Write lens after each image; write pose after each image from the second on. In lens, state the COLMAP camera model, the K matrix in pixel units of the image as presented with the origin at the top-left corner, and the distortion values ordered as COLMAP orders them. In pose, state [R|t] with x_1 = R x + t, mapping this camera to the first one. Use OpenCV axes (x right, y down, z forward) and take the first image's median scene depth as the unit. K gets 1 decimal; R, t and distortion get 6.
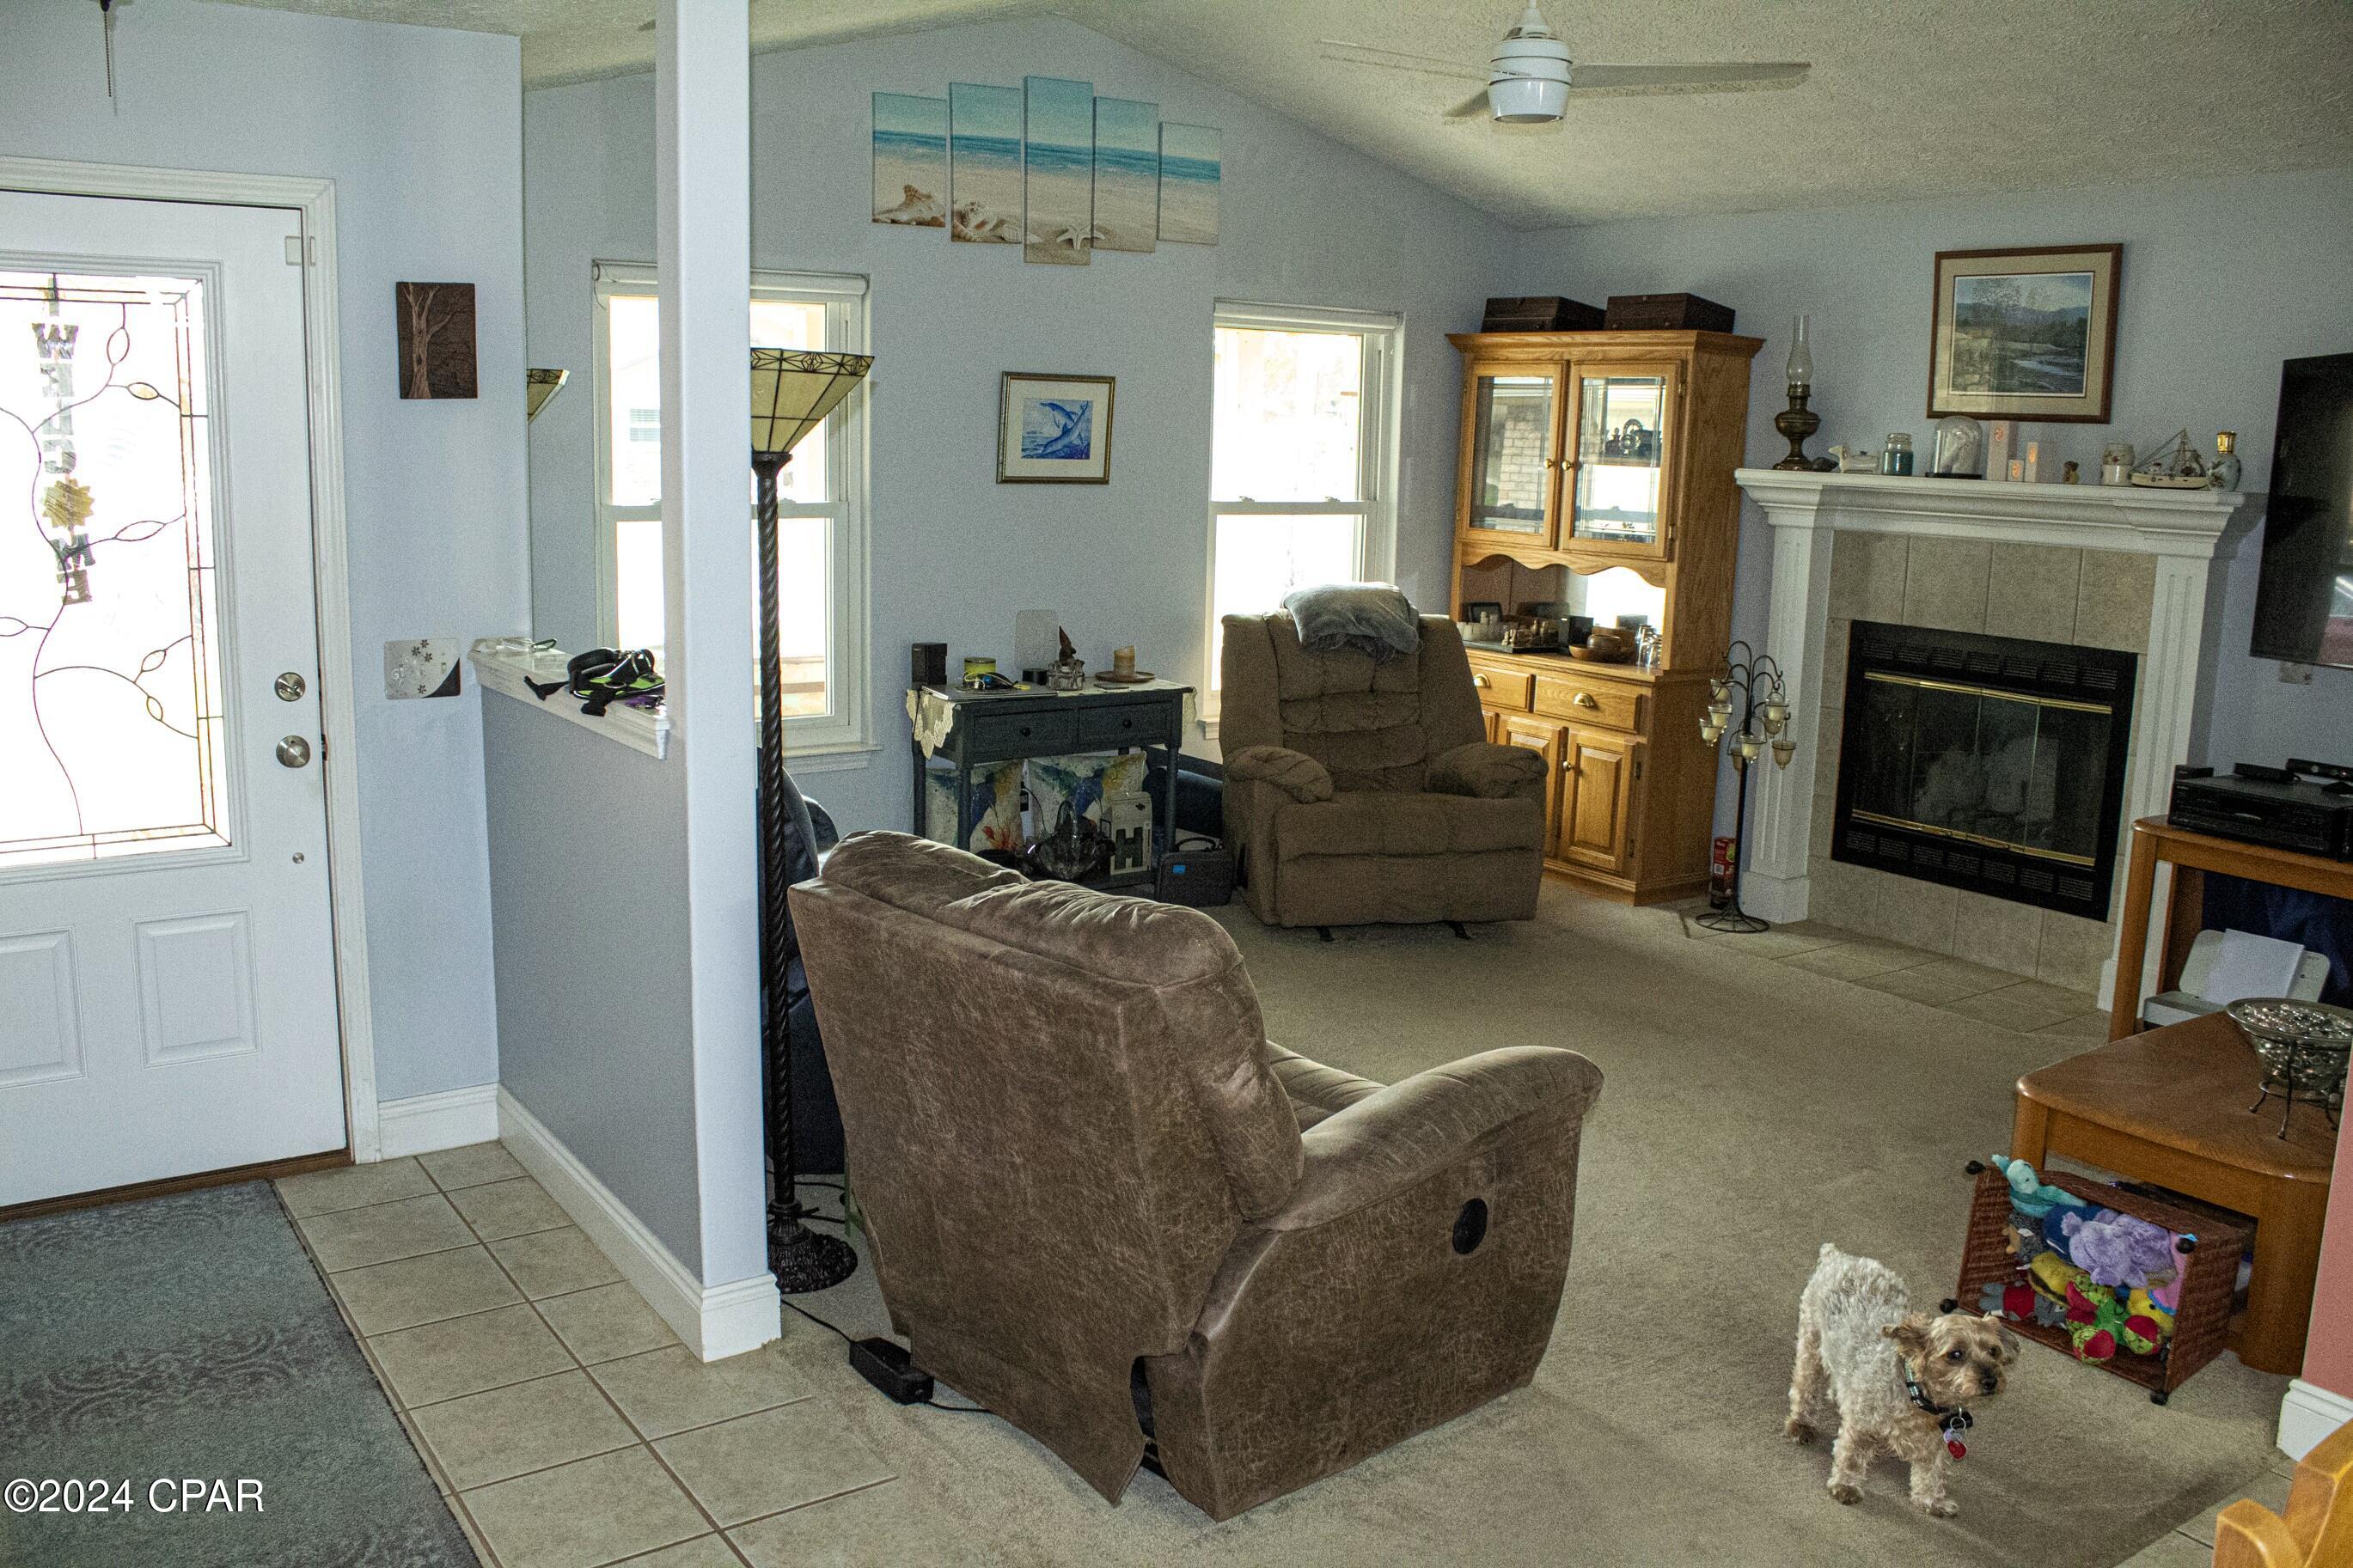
lens RADIAL K [[1948.1, 0, 1154.7], [0, 1948.1, 780.2], [0, 0, 1]] dist [-0.168732, 0.149722]
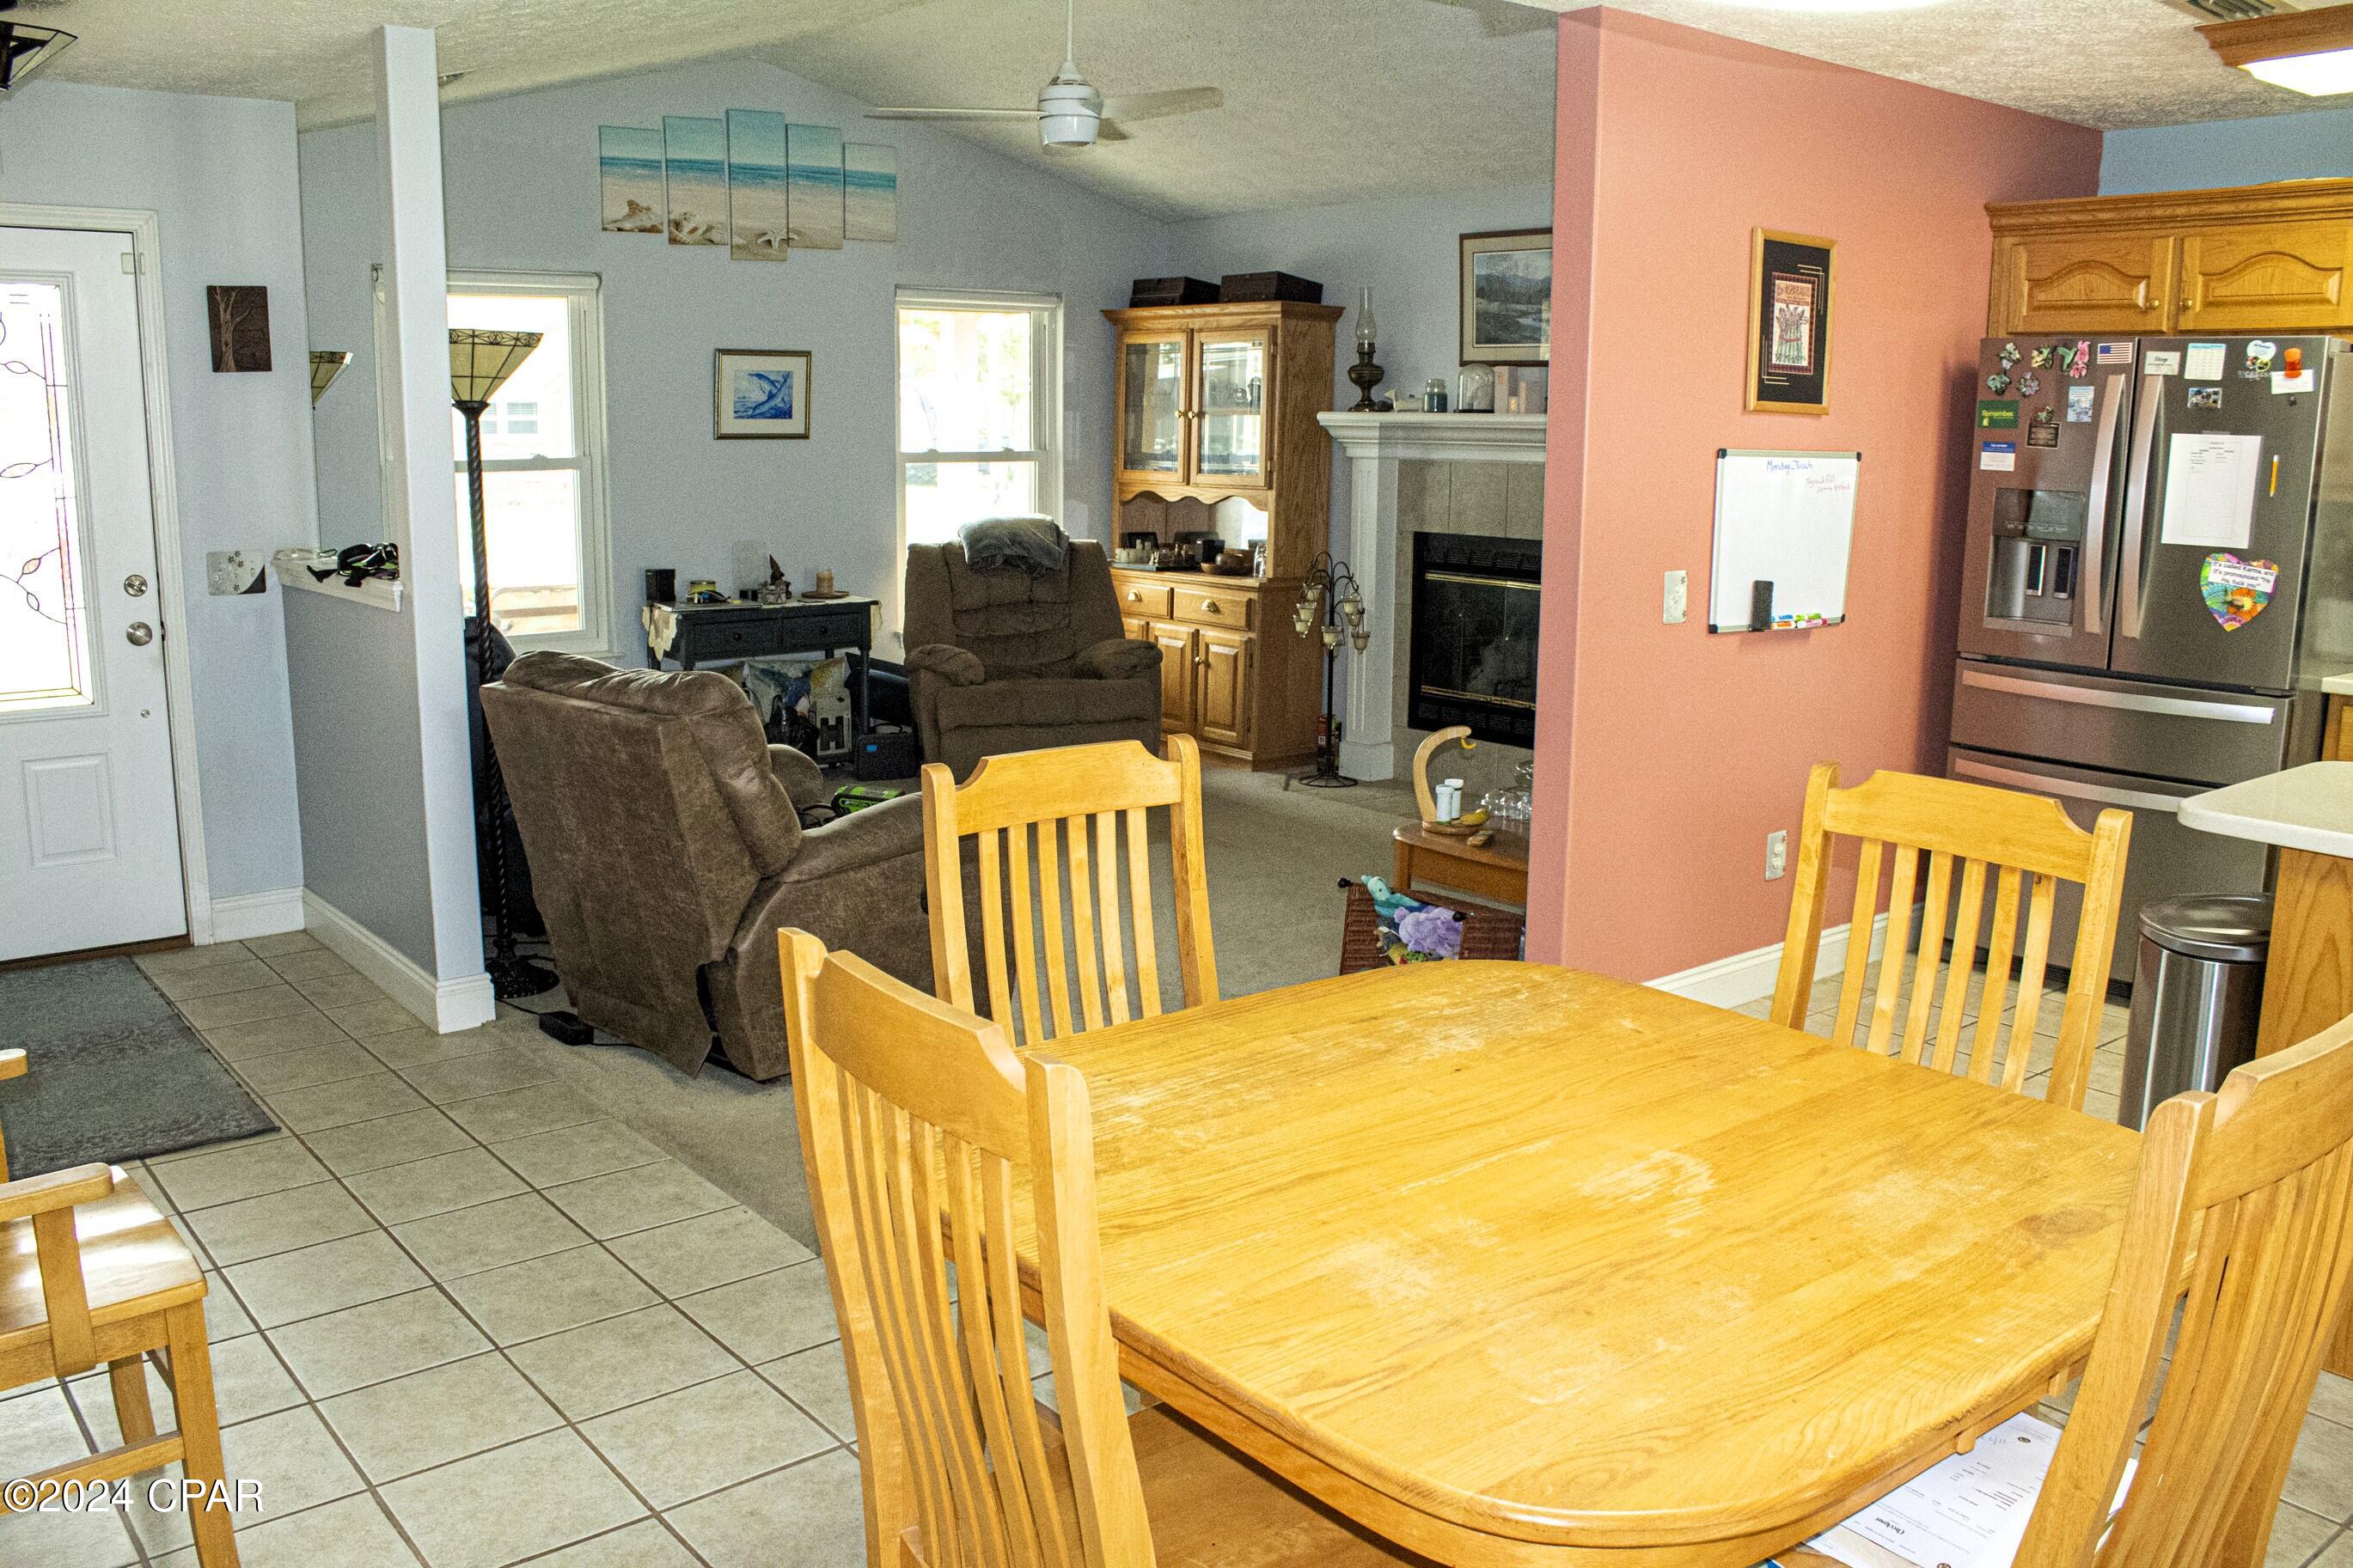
lens RADIAL K [[1948.1, 0, 1156.9], [0, 1948.1, 775.4], [0, 0, 1]] dist [-0.168732, 0.149722]
pose [[0.997187, -0.029366, 0.068963, 0.117435], [0.029027, 0.999561, 0.005909, 0.066648], [-0.069106, -0.003891, 0.997602, -0.261298]]
